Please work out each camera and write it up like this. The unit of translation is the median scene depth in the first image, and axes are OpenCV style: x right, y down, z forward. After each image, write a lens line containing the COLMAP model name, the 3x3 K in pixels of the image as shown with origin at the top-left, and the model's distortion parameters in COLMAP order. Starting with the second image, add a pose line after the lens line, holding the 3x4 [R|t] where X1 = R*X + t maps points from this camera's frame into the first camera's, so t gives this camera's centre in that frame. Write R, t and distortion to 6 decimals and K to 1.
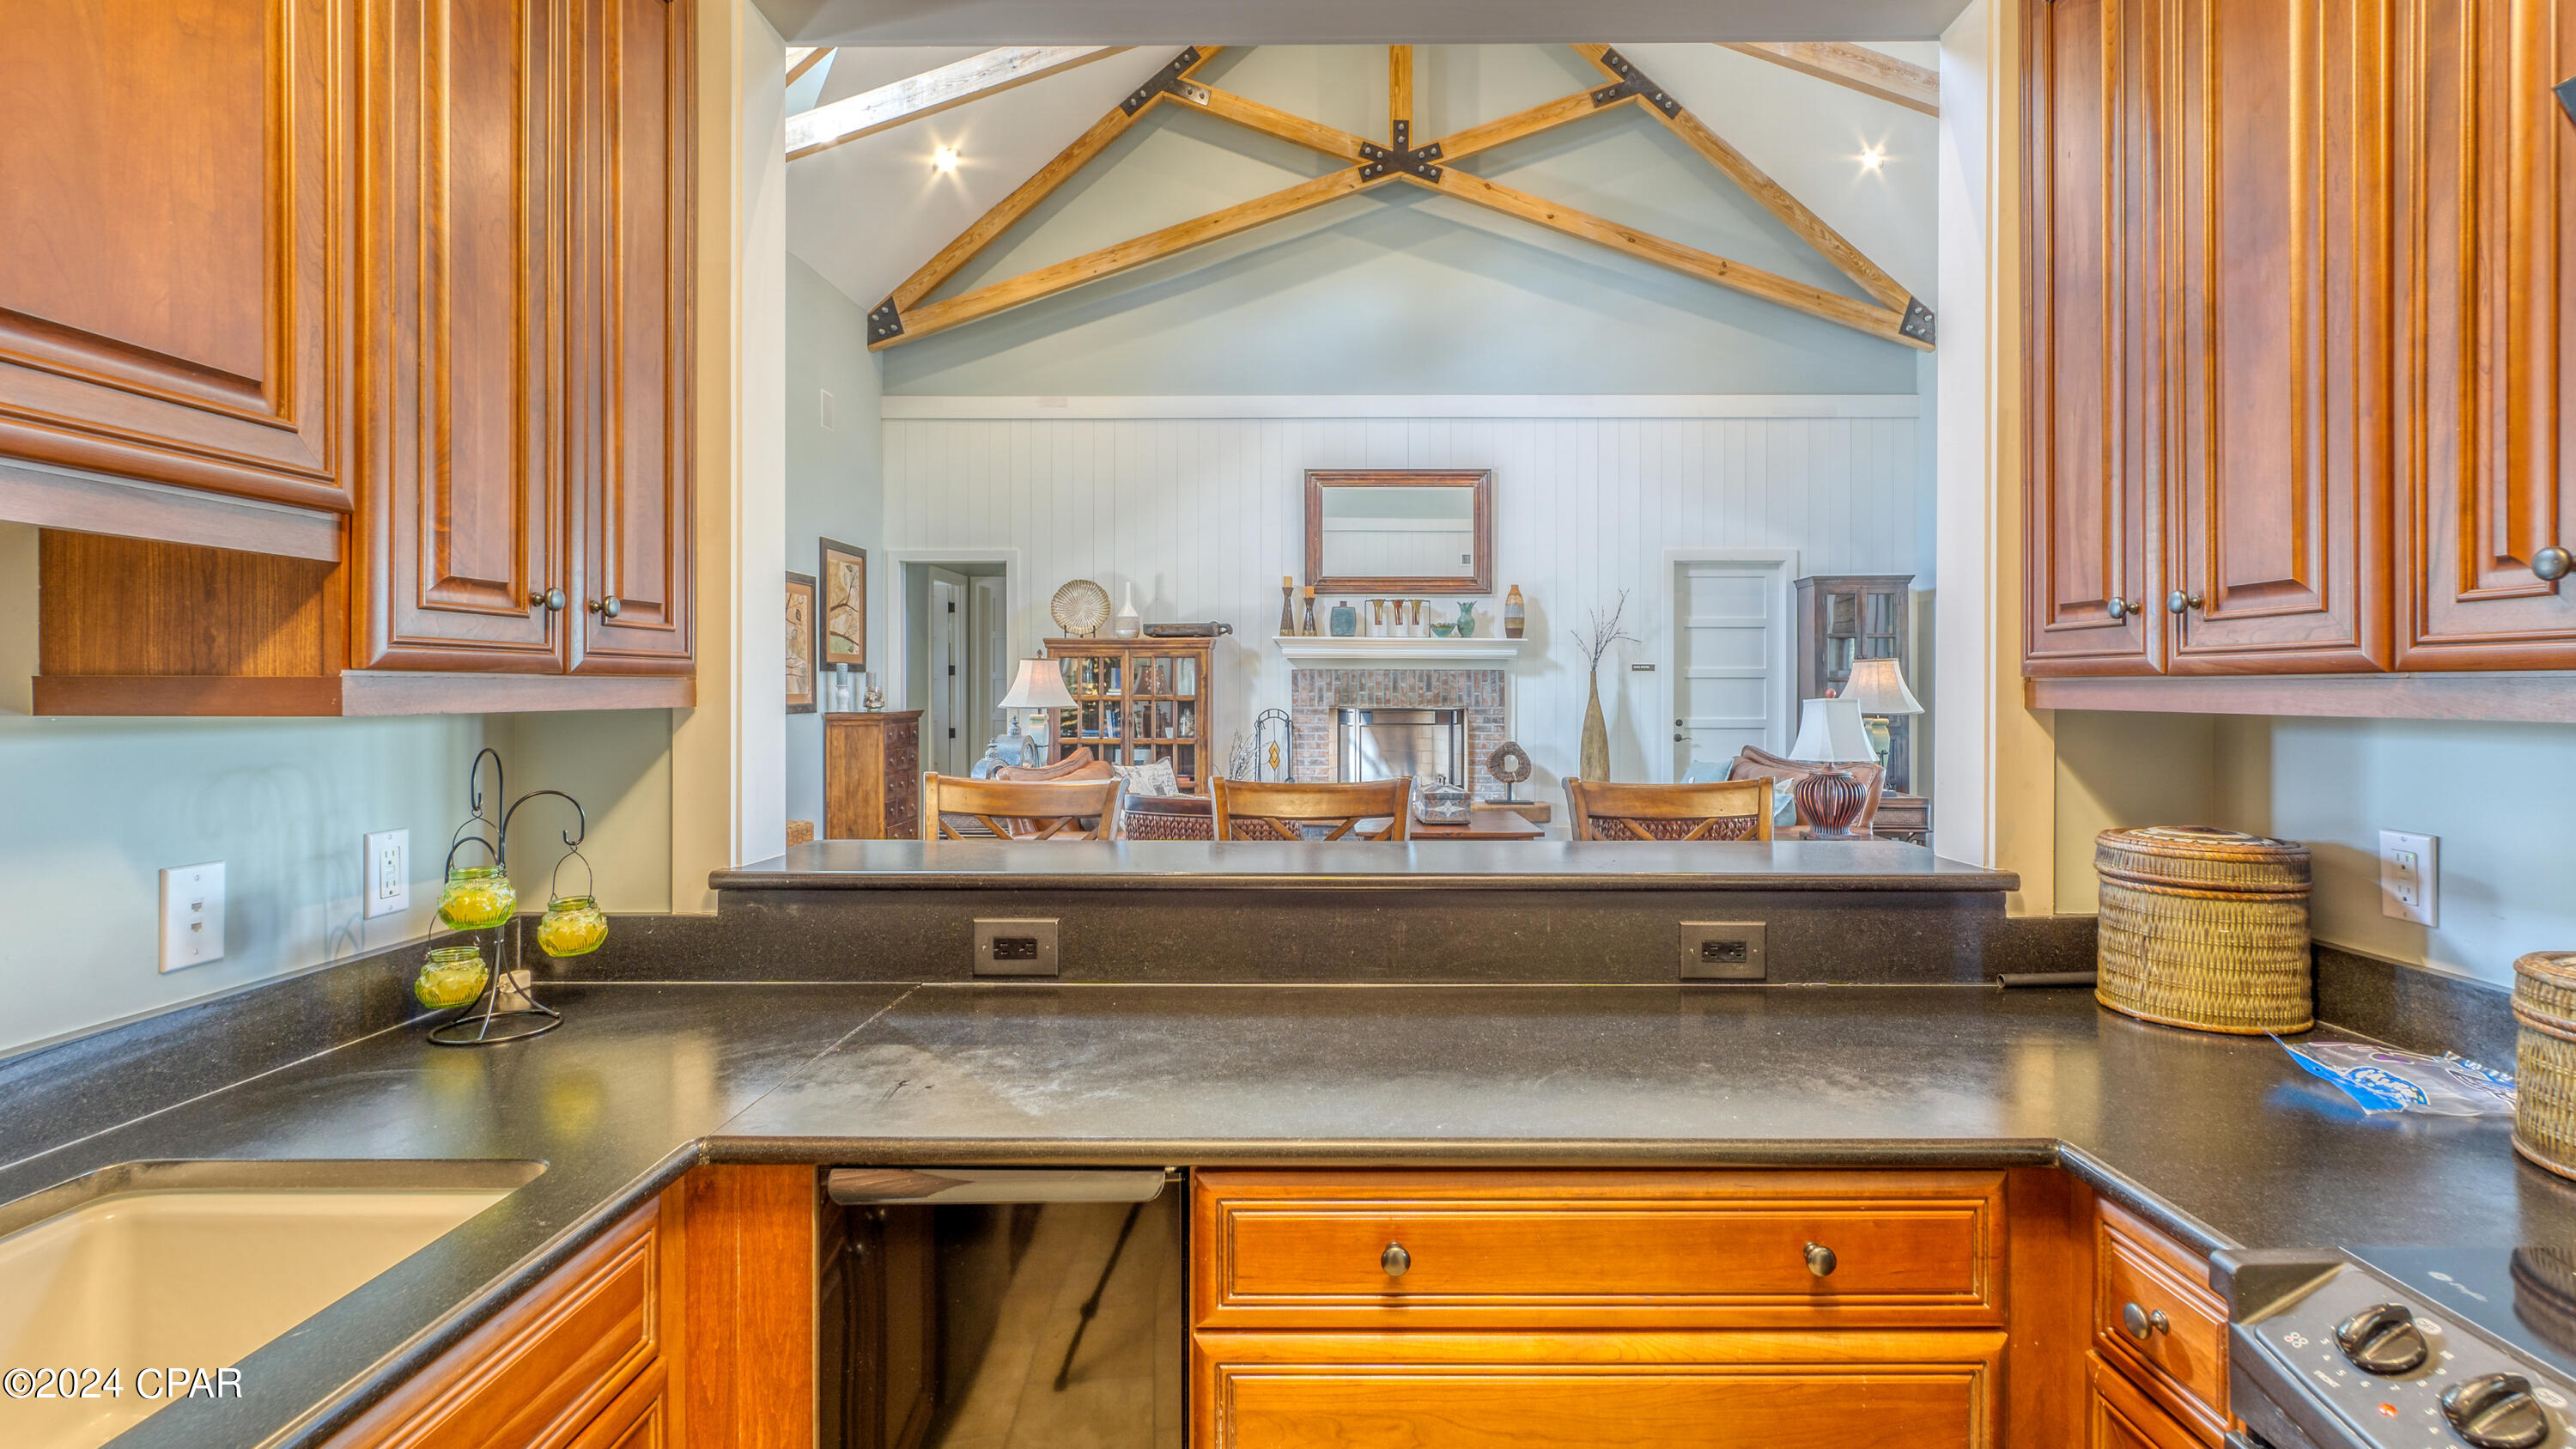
lens RADIAL K [[1172.8, 0, 1304.1], [0, 1172.8, 697.1], [0, 0, 1]] dist [-0.002393, 0.003823]
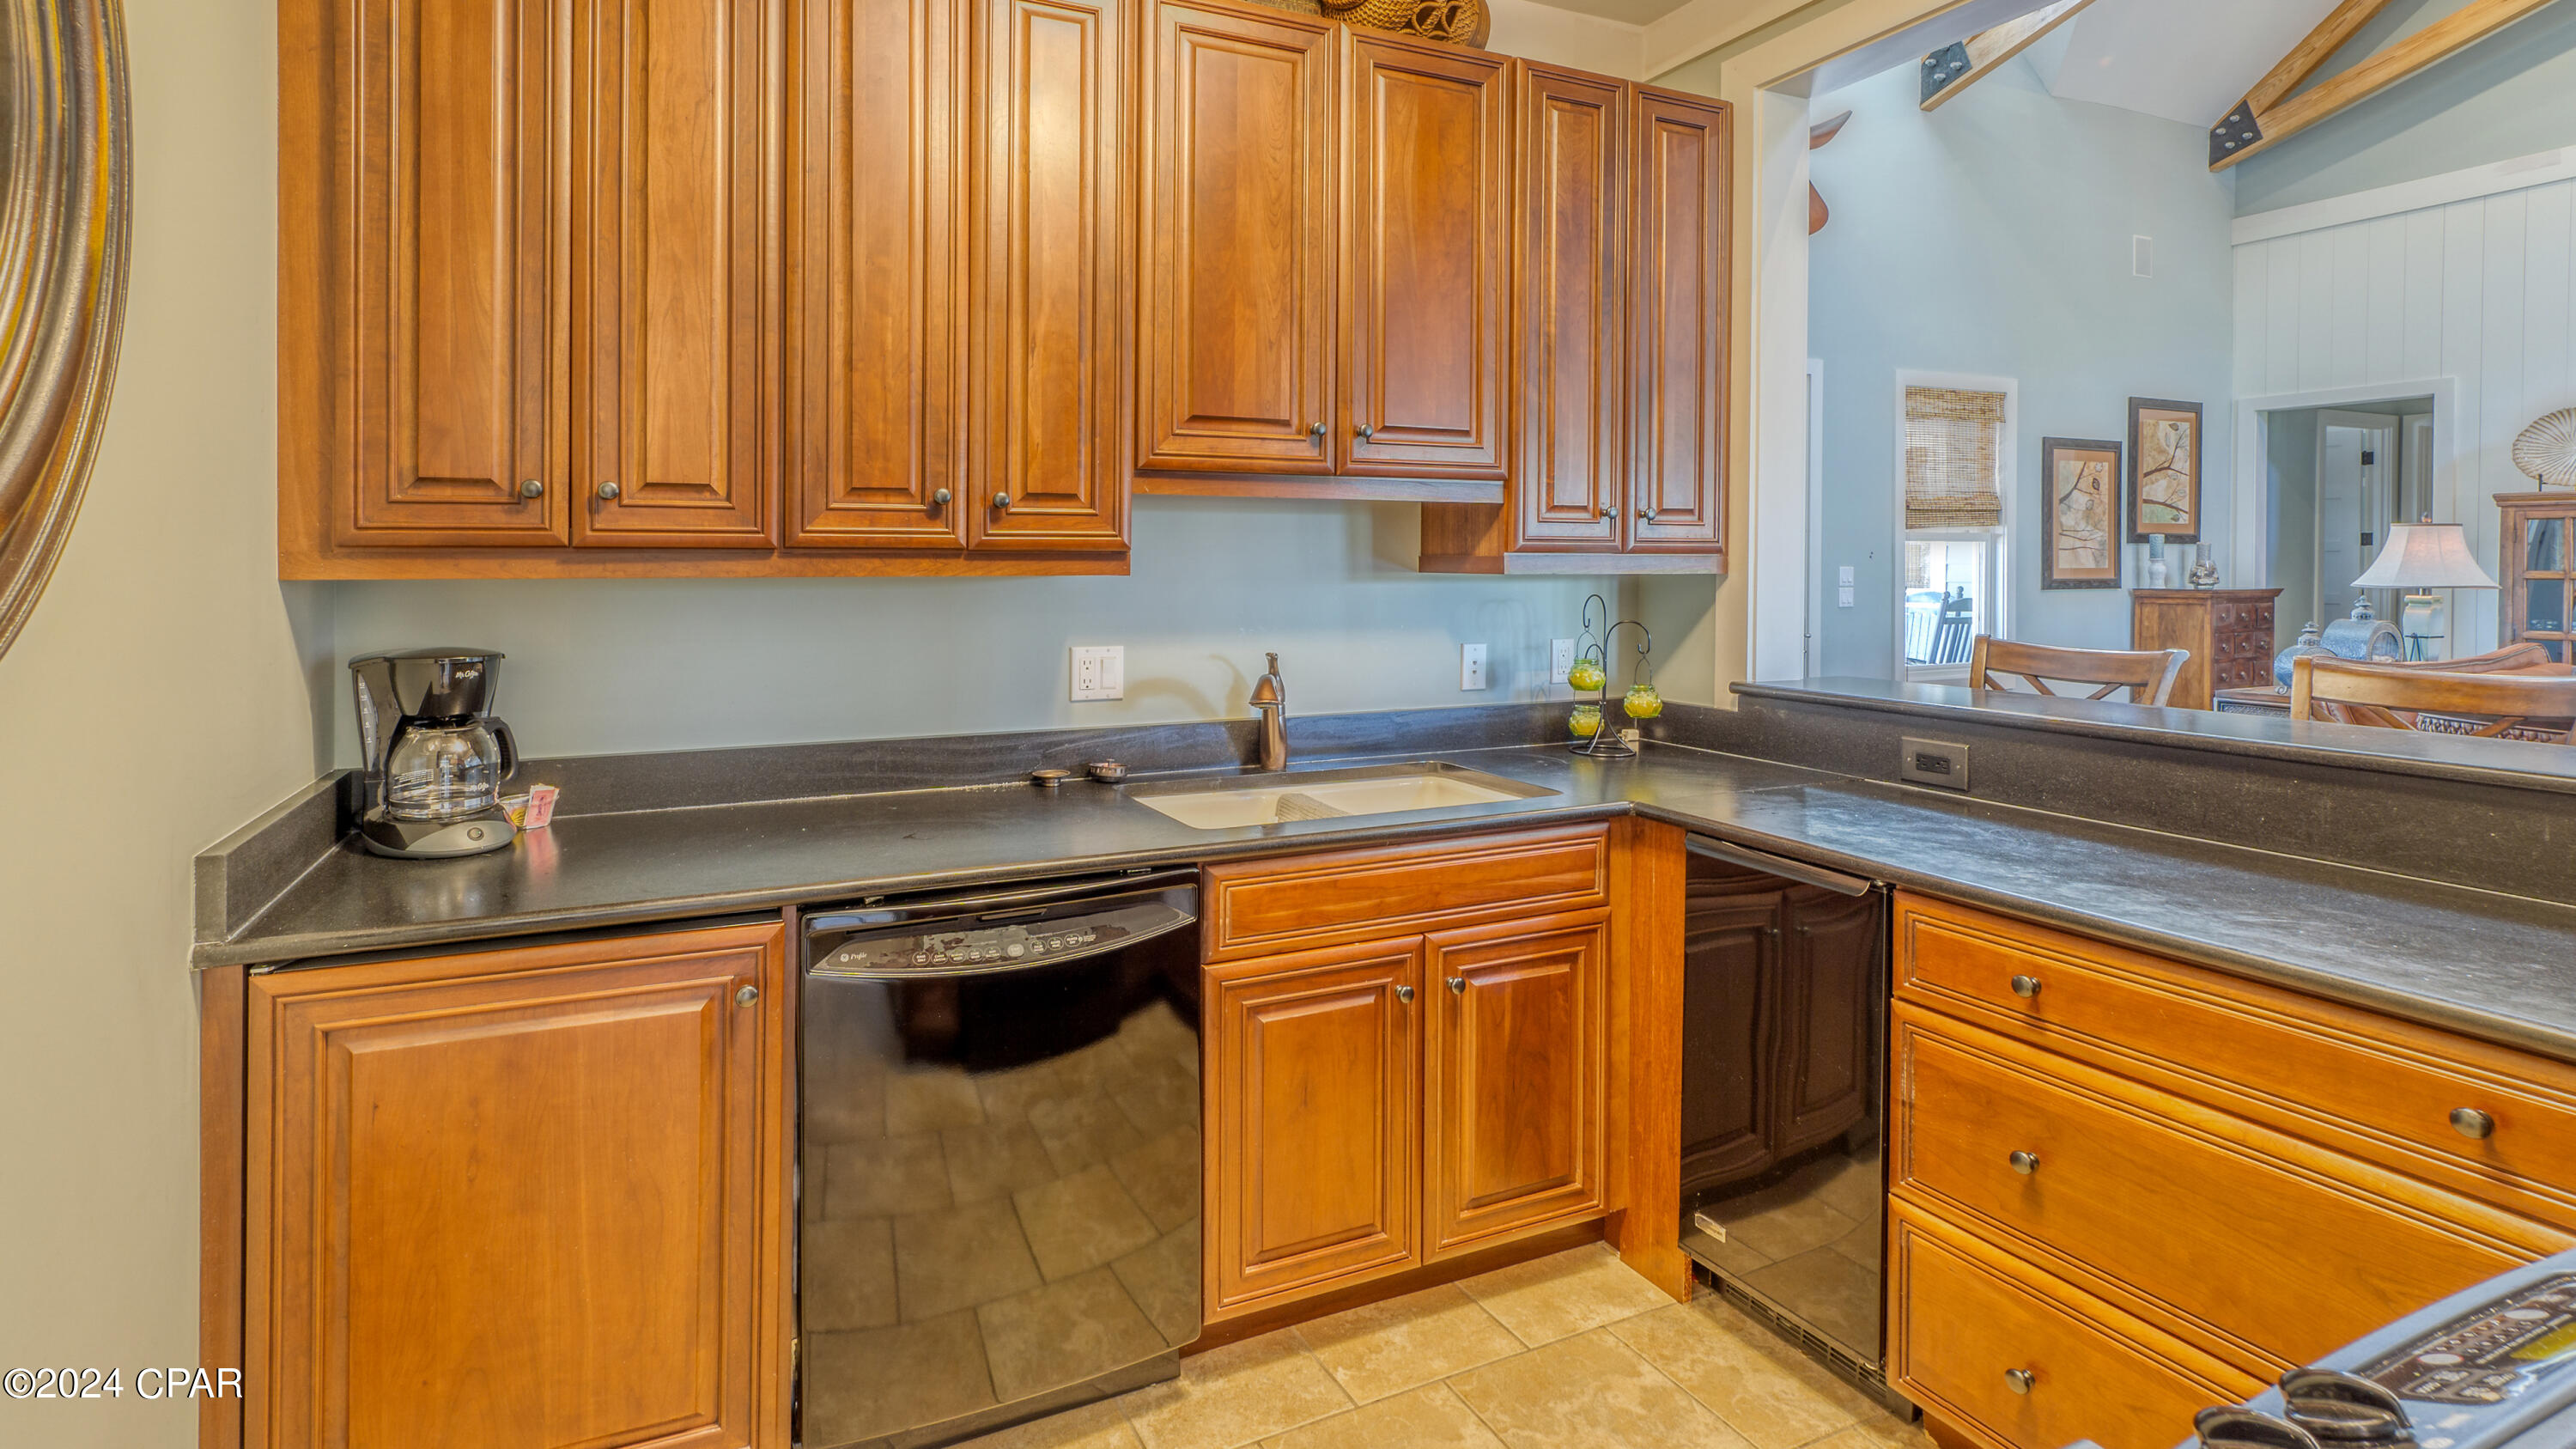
lens RADIAL K [[1172.8, 0, 1175.0], [0, 1172.8, 577.9], [0, 0, 1]] dist [-0.002393, 0.003823]
pose [[0.410884, 0.011402, -0.911616, 0.109533], [-0.006355, 0.999933, 0.009642, 0.000697], [0.911666, 0.001832, 0.410929, -0.053804]]
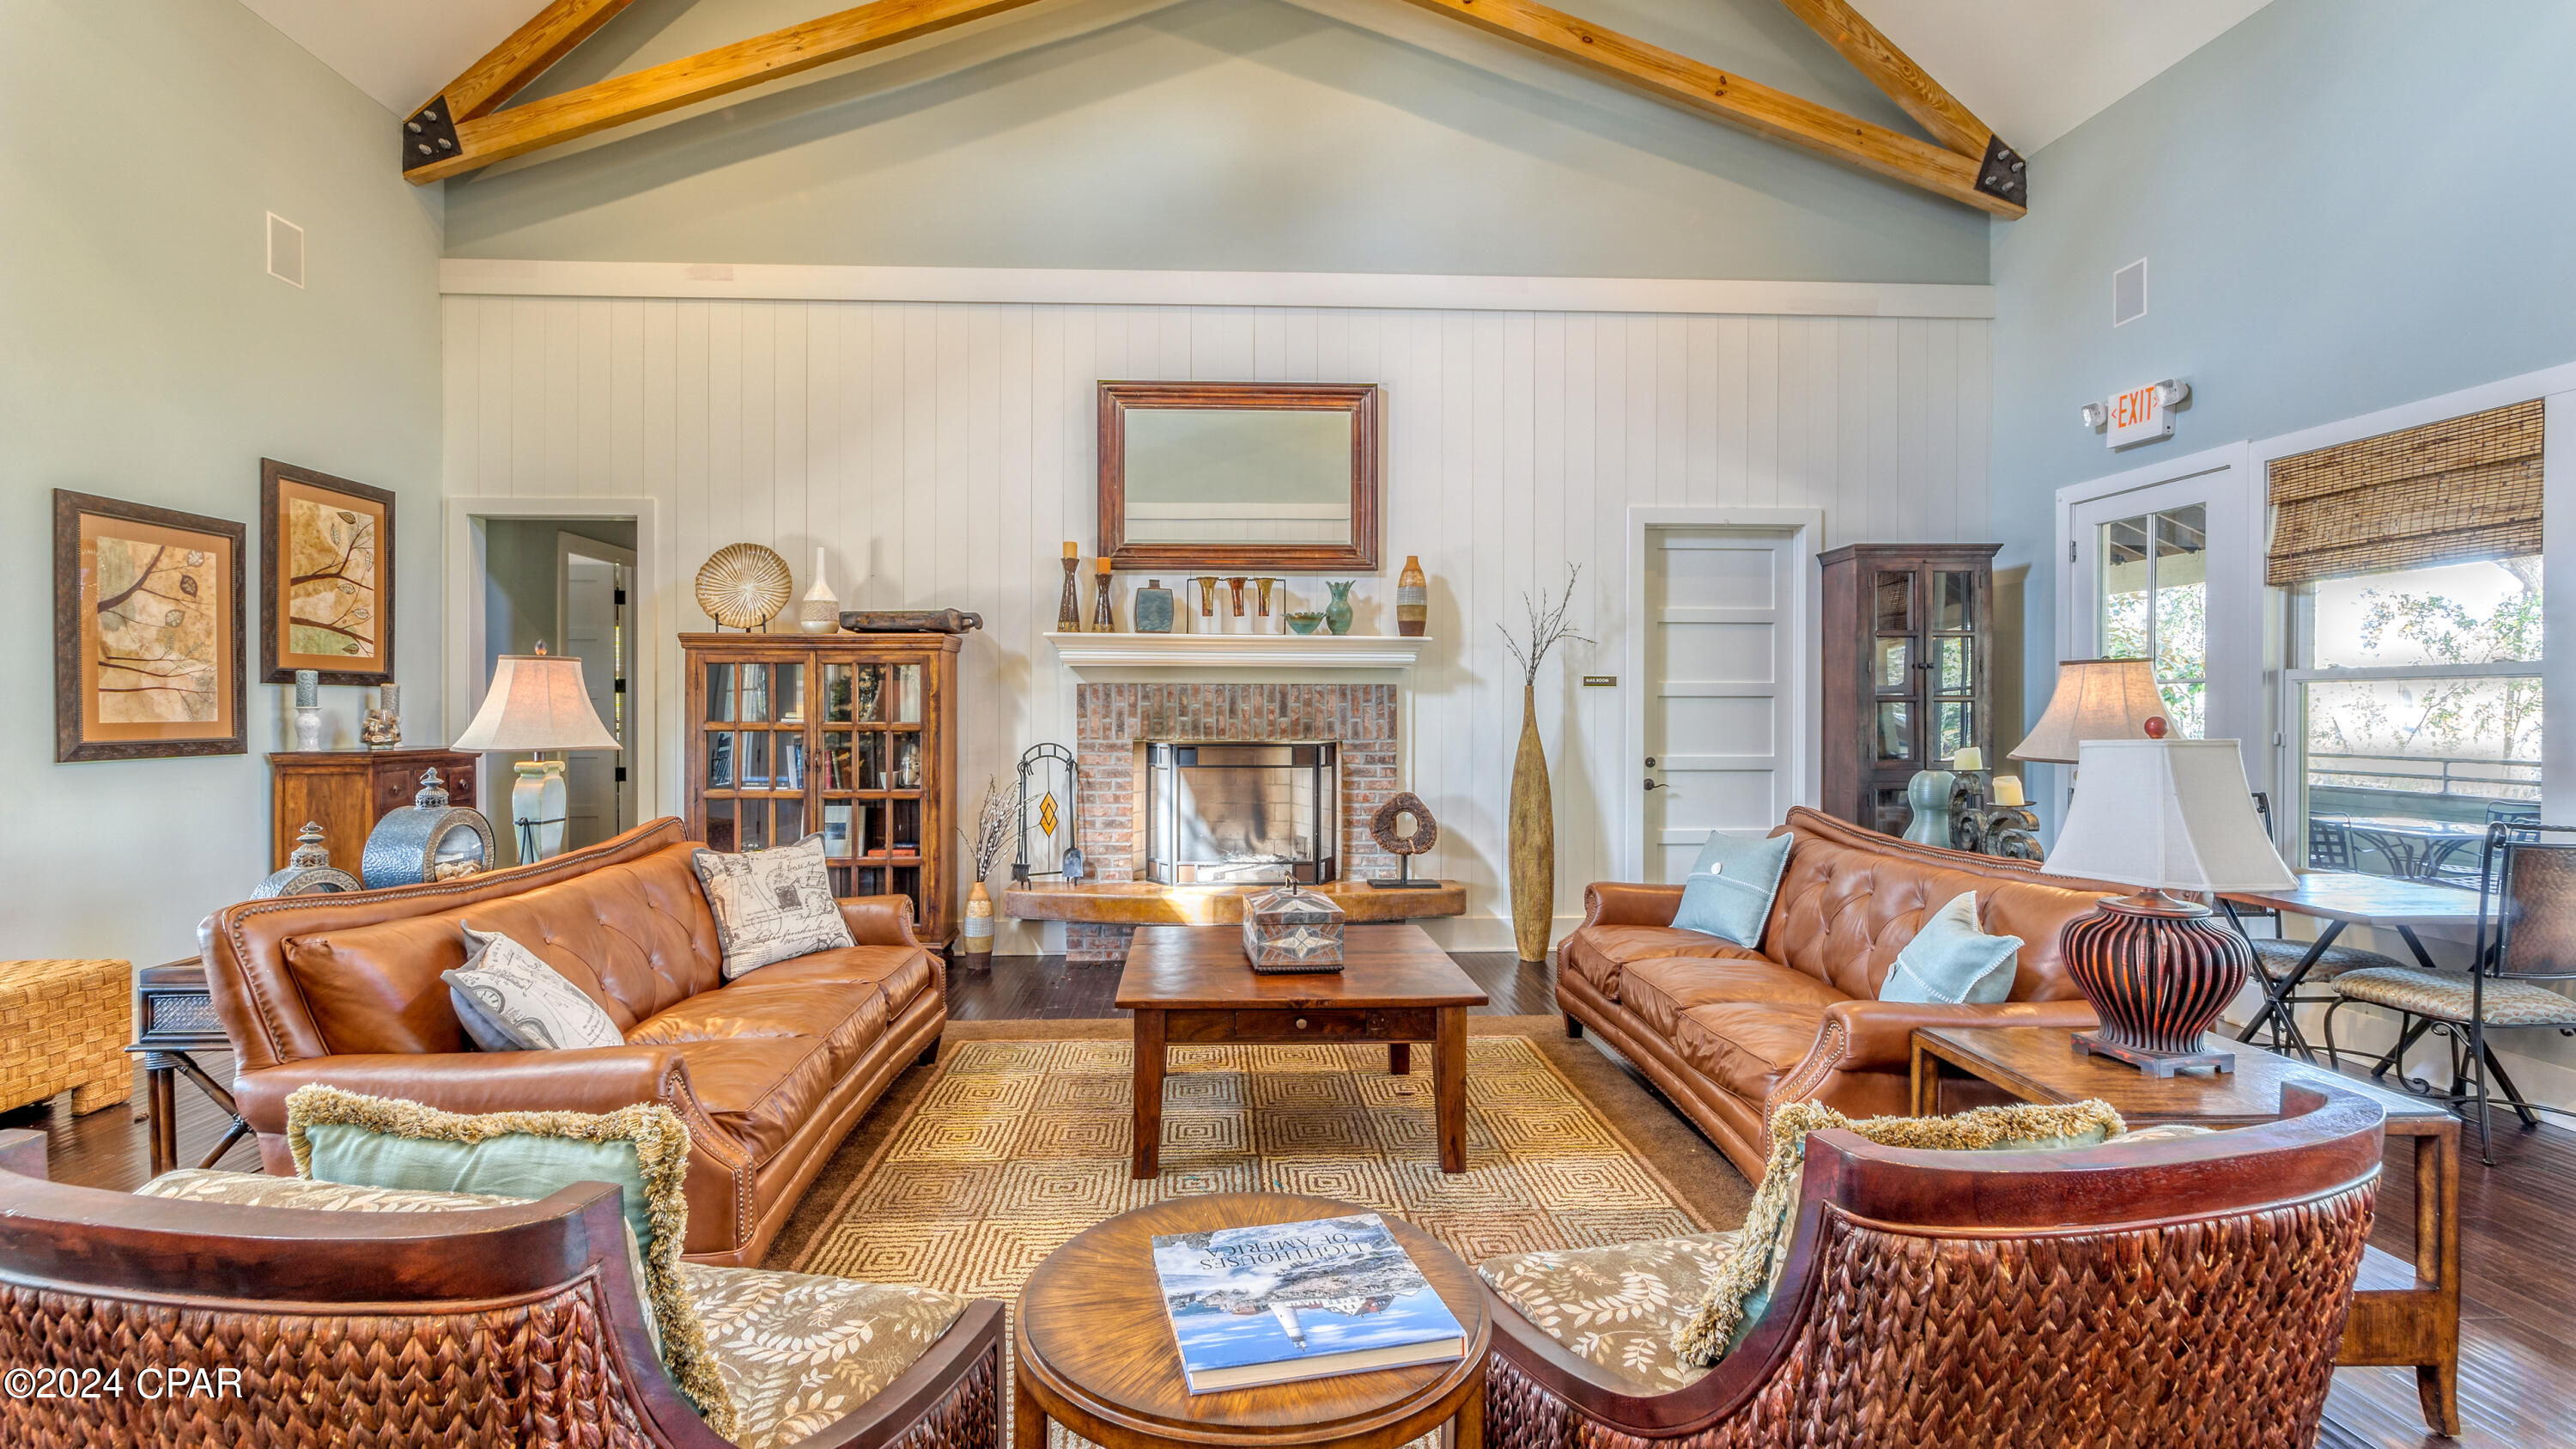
lens RADIAL K [[1172.8, 0, 1272.8], [0, 1172.8, 709.4], [0, 0, 1]] dist [-0.002393, 0.003823]
pose [[0.997813, 0.001155, 0.066082, 0.057094], [-0.000751, 0.999981, -0.006127, -0.004980], [-0.066088, 0.006064, 0.997795, 0.341900]]
